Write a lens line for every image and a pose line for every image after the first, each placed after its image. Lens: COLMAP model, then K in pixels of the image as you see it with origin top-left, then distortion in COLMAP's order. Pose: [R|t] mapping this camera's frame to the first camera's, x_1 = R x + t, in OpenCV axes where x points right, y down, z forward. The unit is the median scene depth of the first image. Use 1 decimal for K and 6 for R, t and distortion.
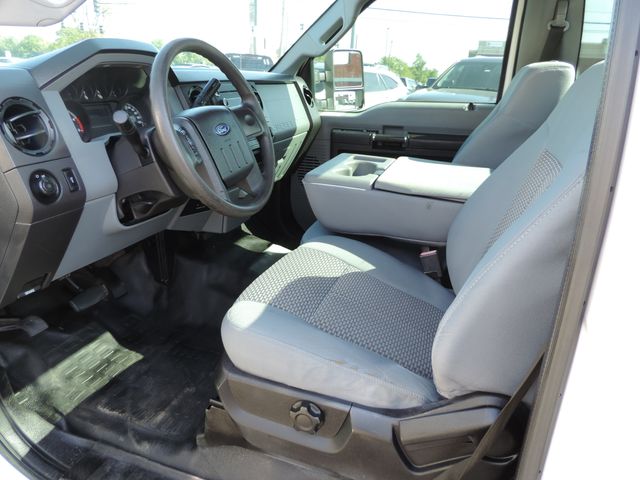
lens RADIAL K [[437.0, 0, 320.0], [0, 437.0, 240.0], [0, 0, 1]] dist [-0.058431, -0.002171]
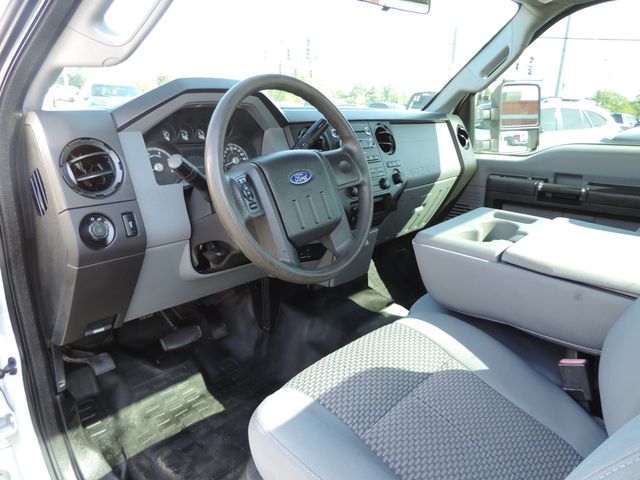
lens RADIAL K [[441.0, 0, 320.0], [0, 441.0, 240.0], [0, 0, 1]] dist [-0.025817, -0.002267]
pose [[0.919128, 0.092753, -0.382884, 0.120720], [-0.124175, 0.990556, -0.058125, -0.068992], [0.373877, 0.100969, 0.921966, 0.177832]]
